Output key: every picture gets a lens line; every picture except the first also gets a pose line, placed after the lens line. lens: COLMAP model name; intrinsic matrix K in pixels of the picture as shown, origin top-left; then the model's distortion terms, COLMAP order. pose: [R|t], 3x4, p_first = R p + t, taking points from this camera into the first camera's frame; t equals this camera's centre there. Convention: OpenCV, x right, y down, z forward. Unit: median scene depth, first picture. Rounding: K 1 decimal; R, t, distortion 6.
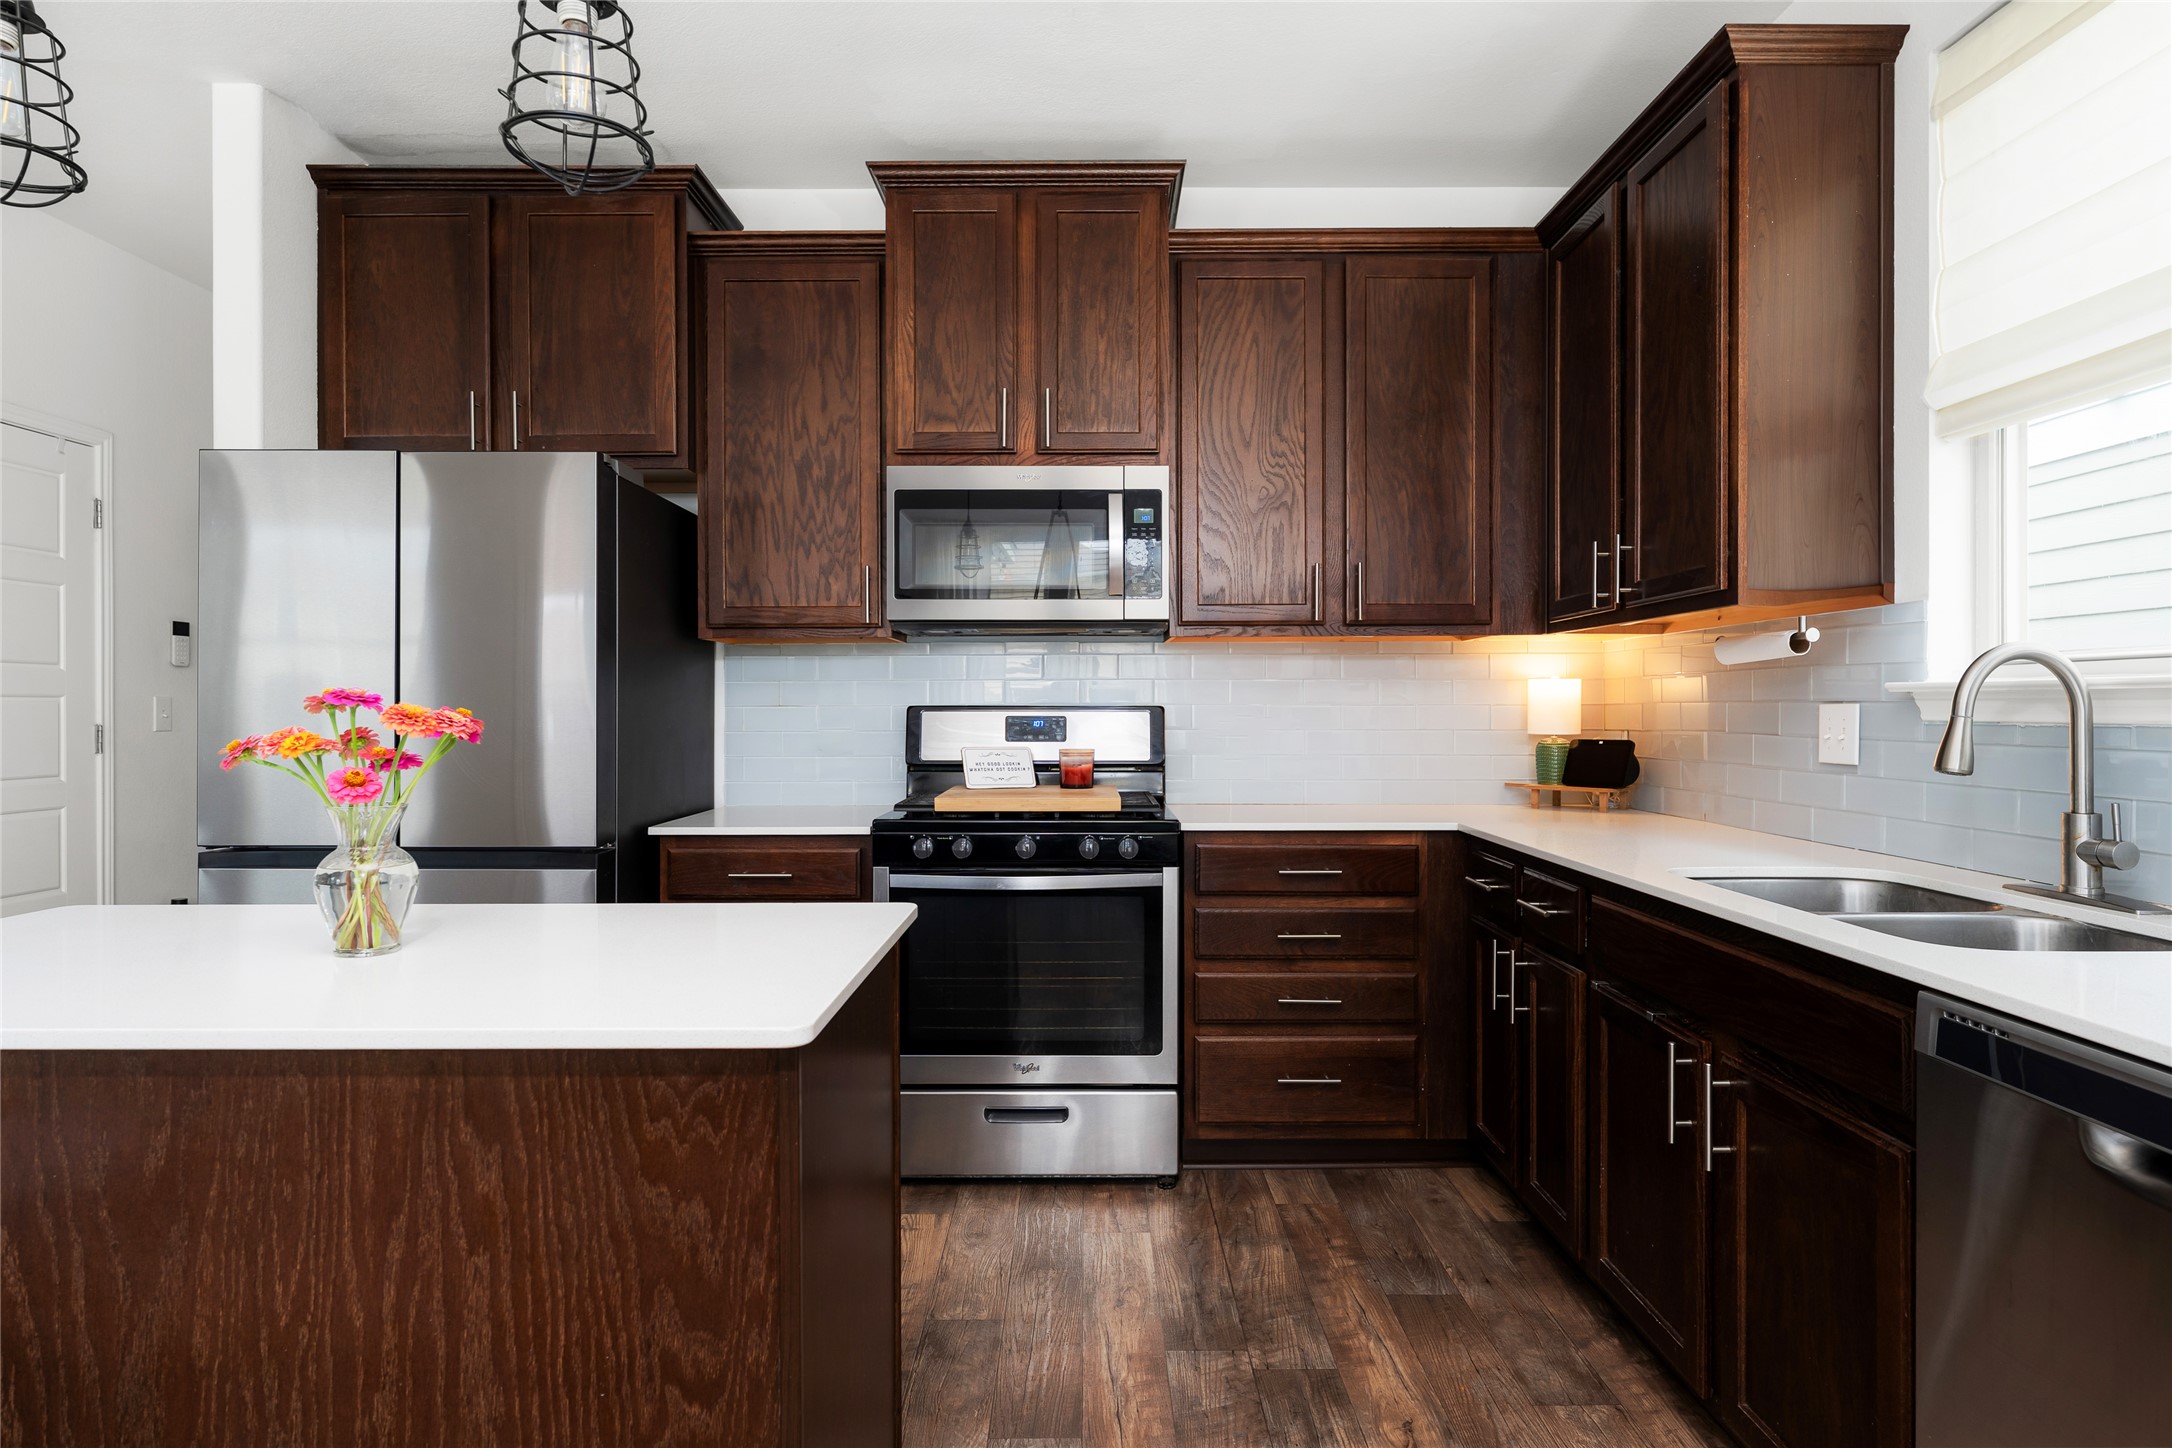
lens RADIAL K [[1189.5, 0, 1089.8], [0, 1189.5, 714.1], [0, 0, 1]] dist [0.000033, 0.000208]
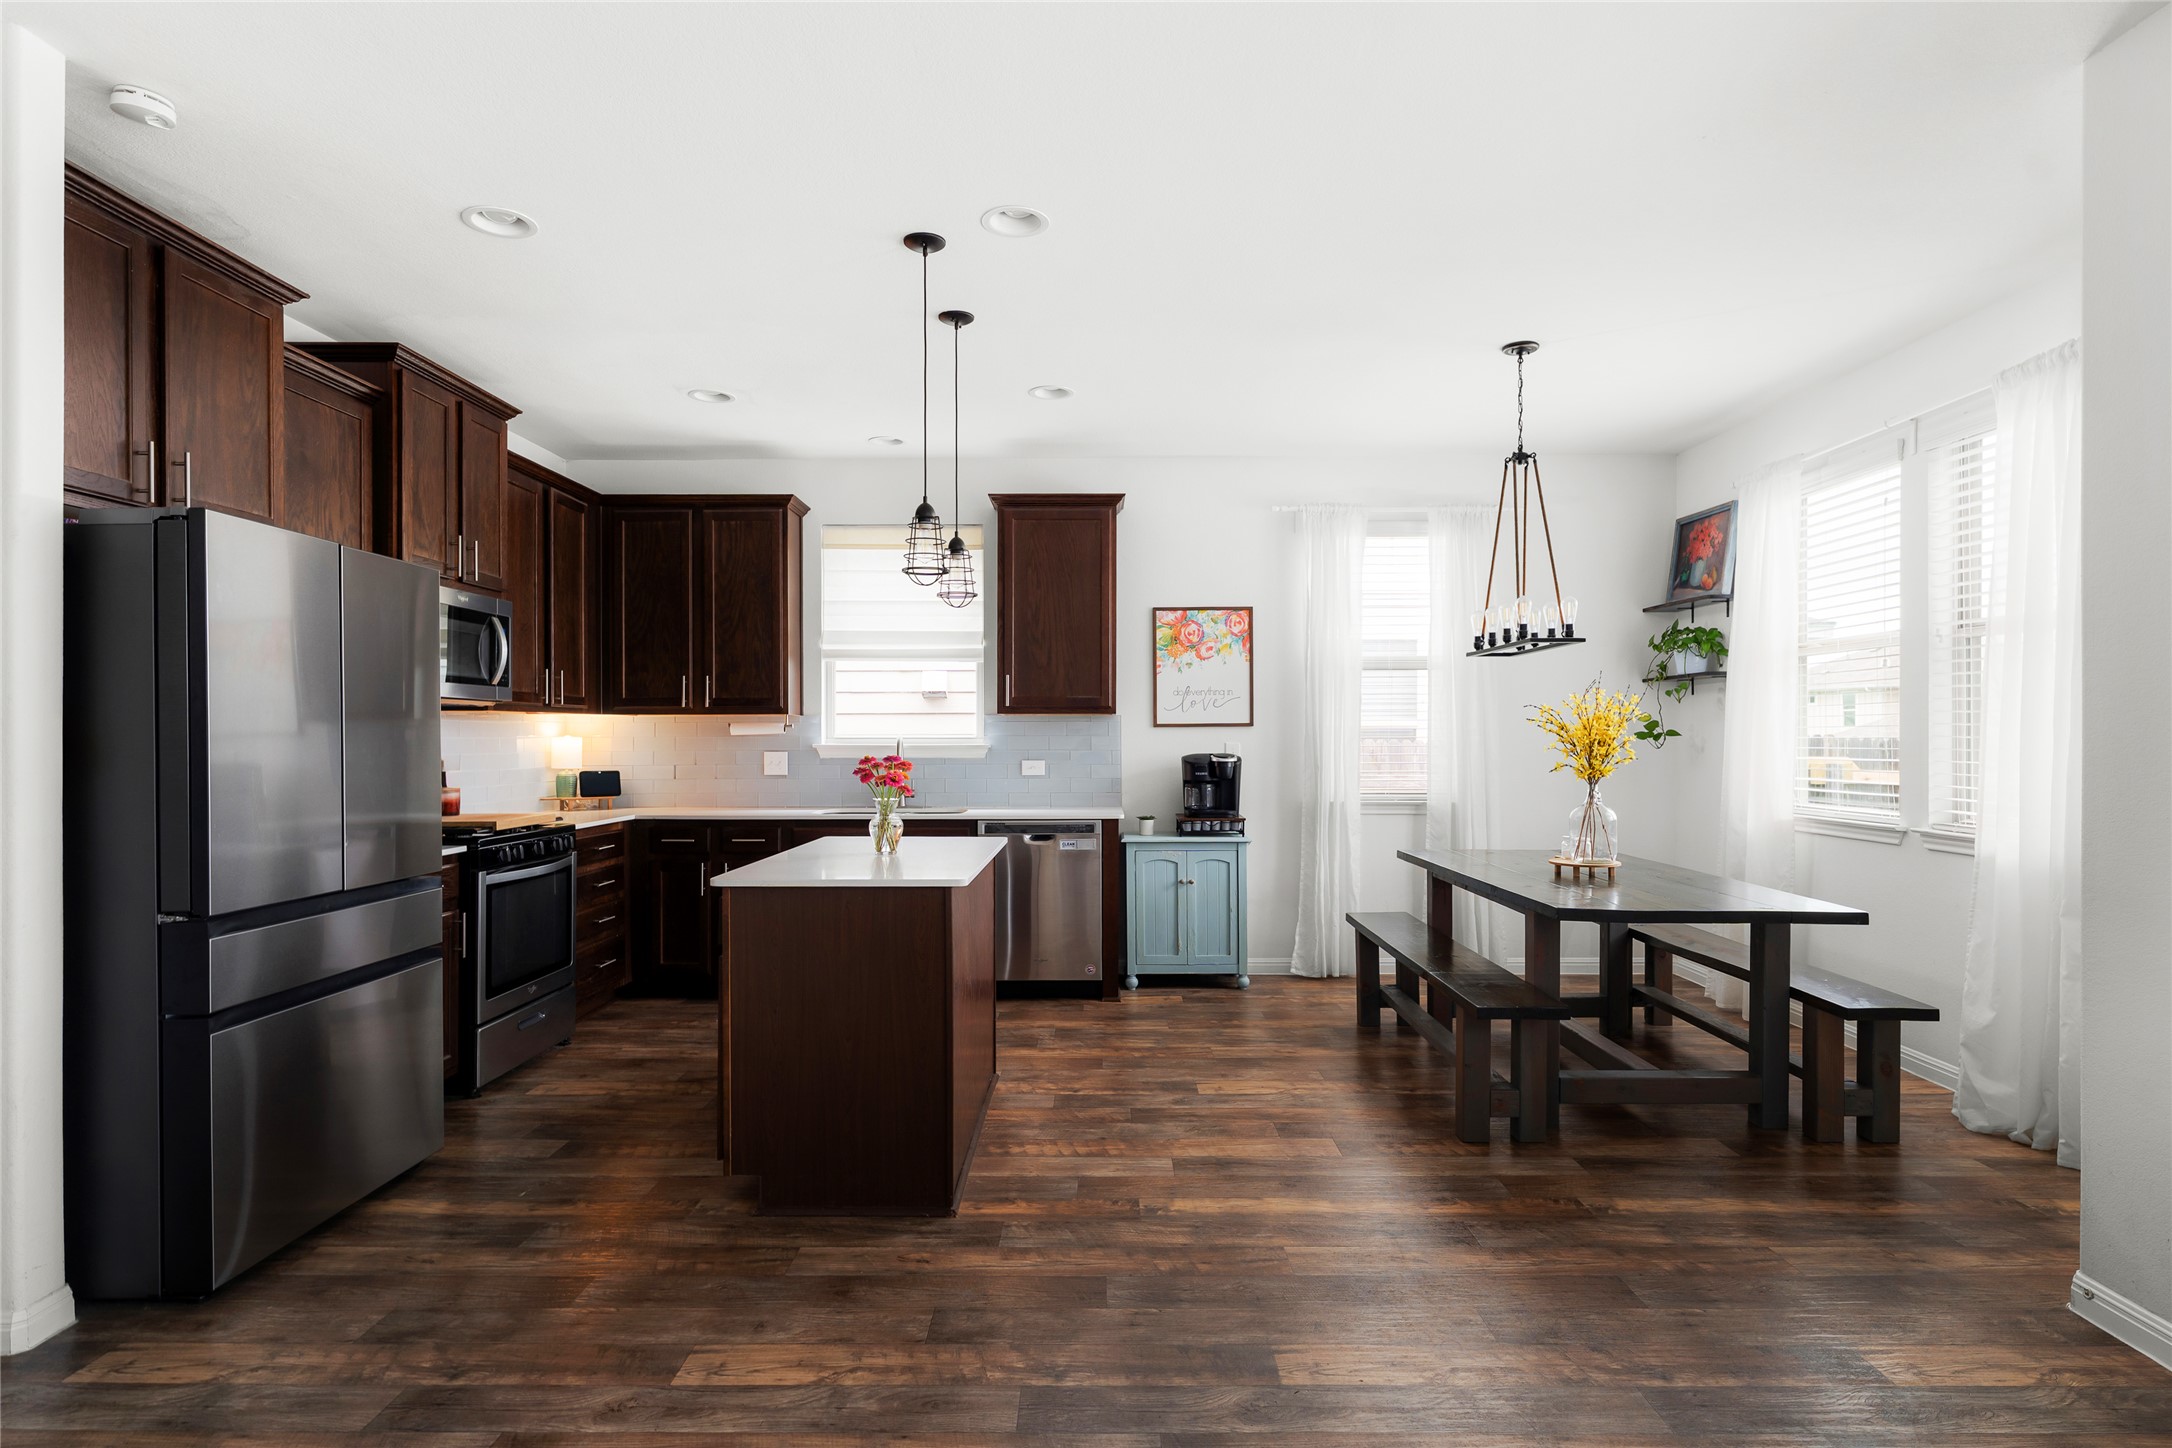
lens RADIAL K [[1145.4, 0, 1111.6], [0, 1145.4, 737.8], [0, 0, 1]] dist [0.001962, 0.000383]
pose [[-0.009887, -0.000012, 0.999951, -1.437076], [0.006551, 0.999979, 0.000077, -0.026176], [-0.999930, 0.006552, -0.009887, 0.231753]]
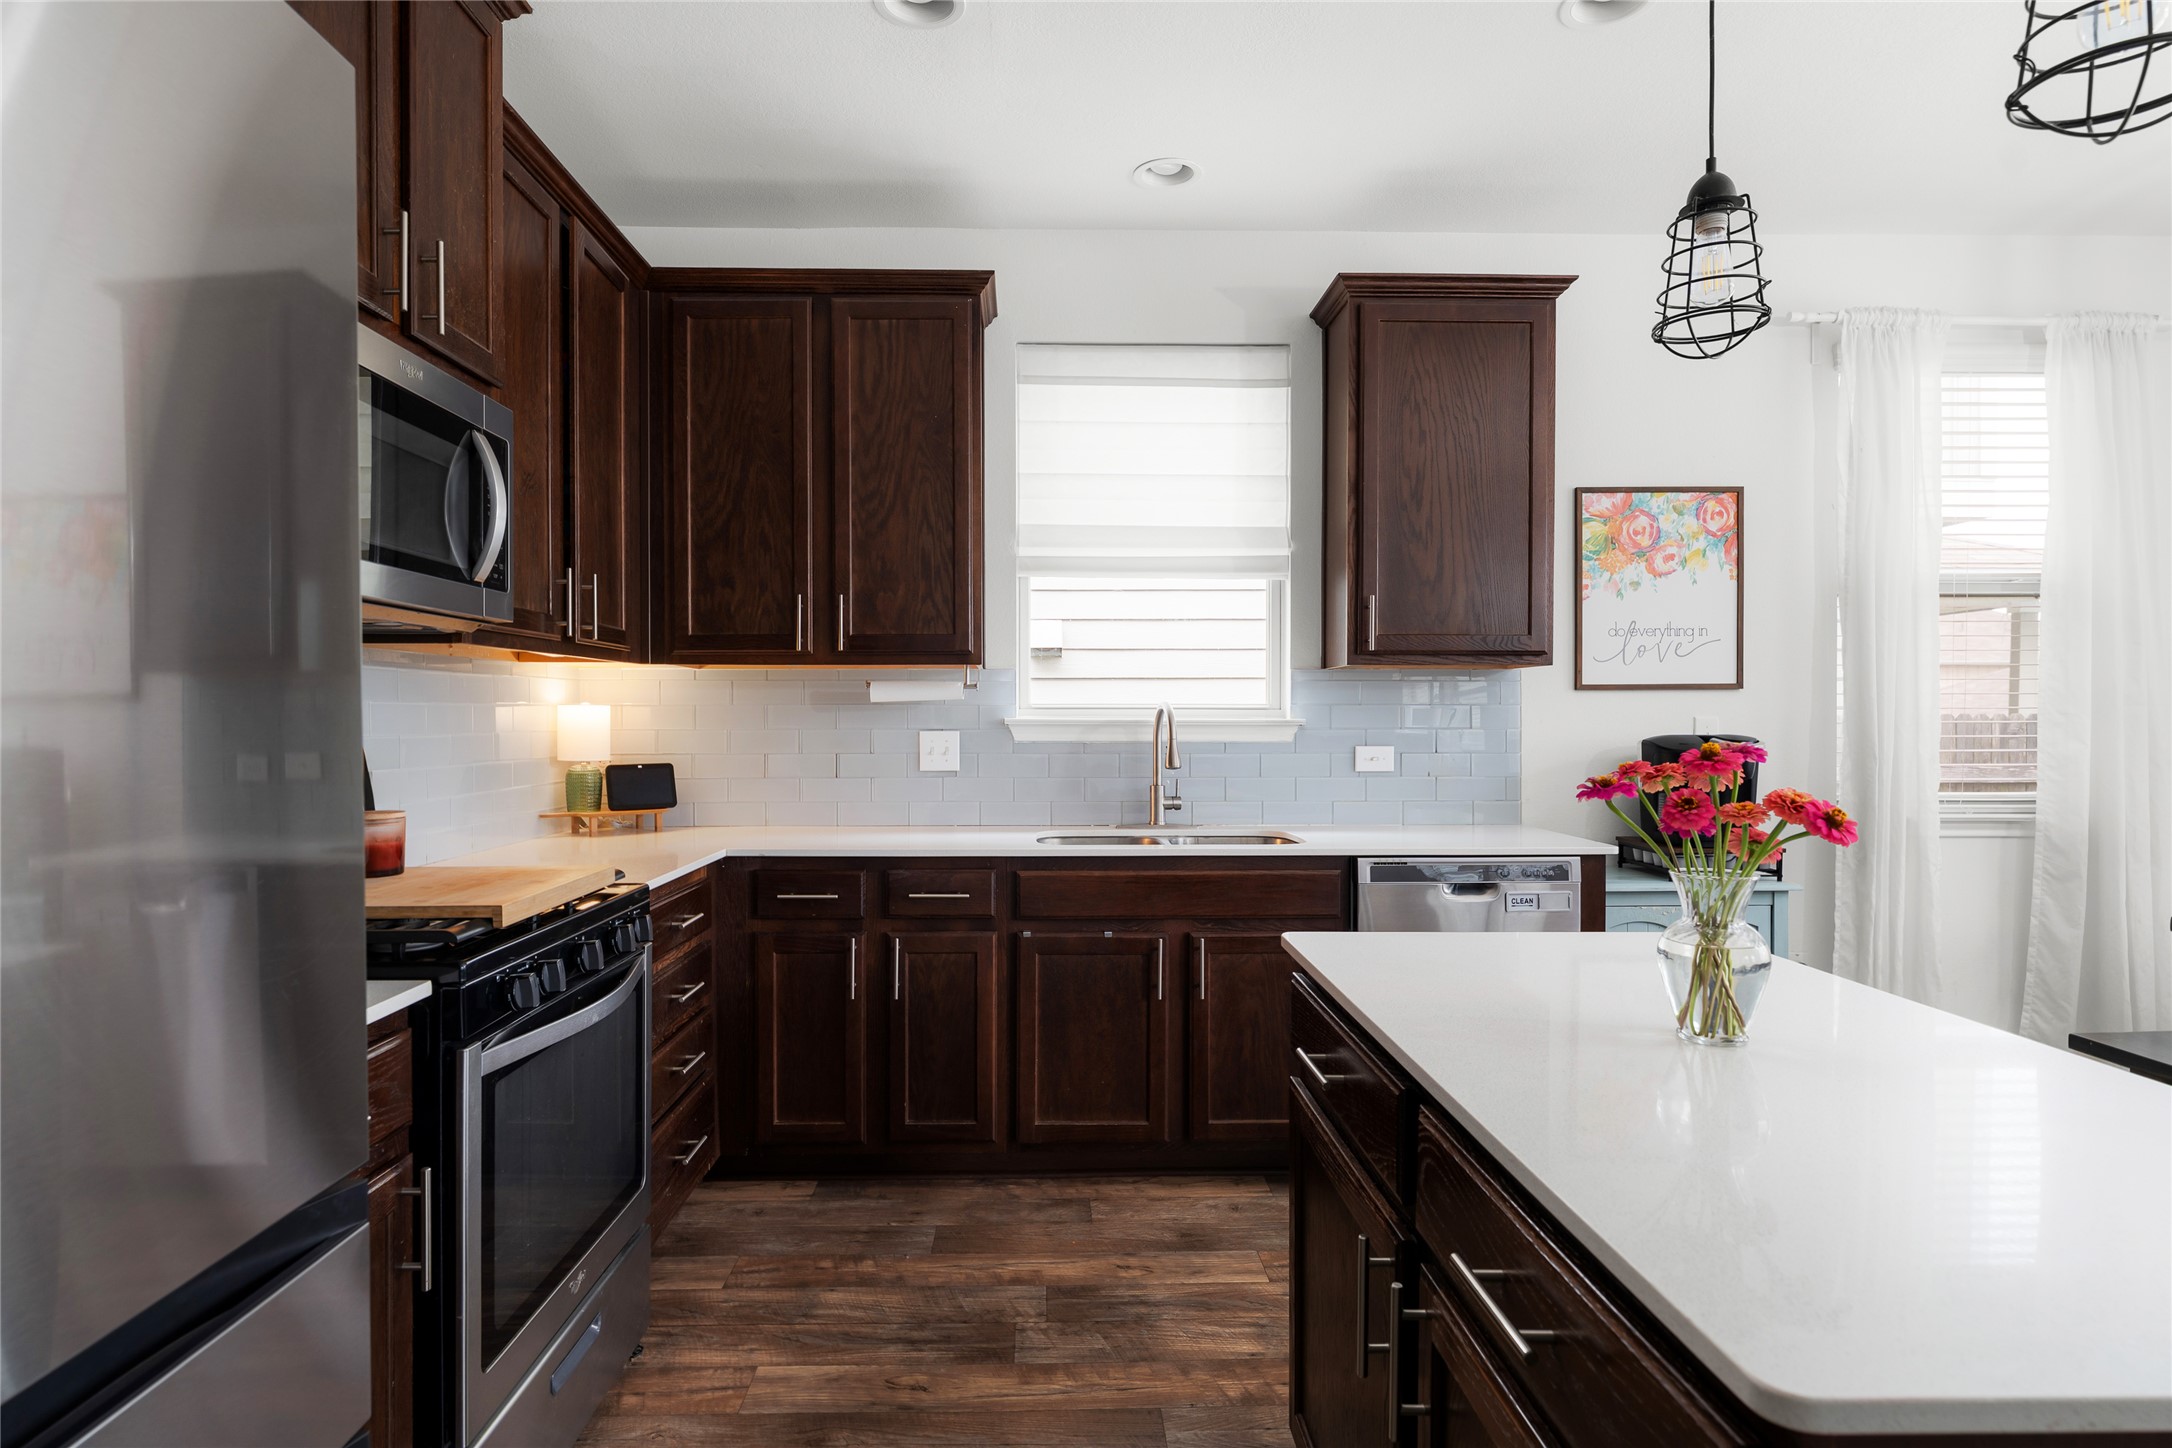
lens RADIAL K [[1174.7, 0, 1073.4], [0, 1174.7, 727.7], [0, 0, 1]] dist [-0.000886, -0.000765]
pose [[-0.025924, -0.009195, 0.999622, -0.663071], [0.005411, 0.999942, 0.009338, -0.019551], [-0.999649, 0.005651, -0.025873, 0.674529]]
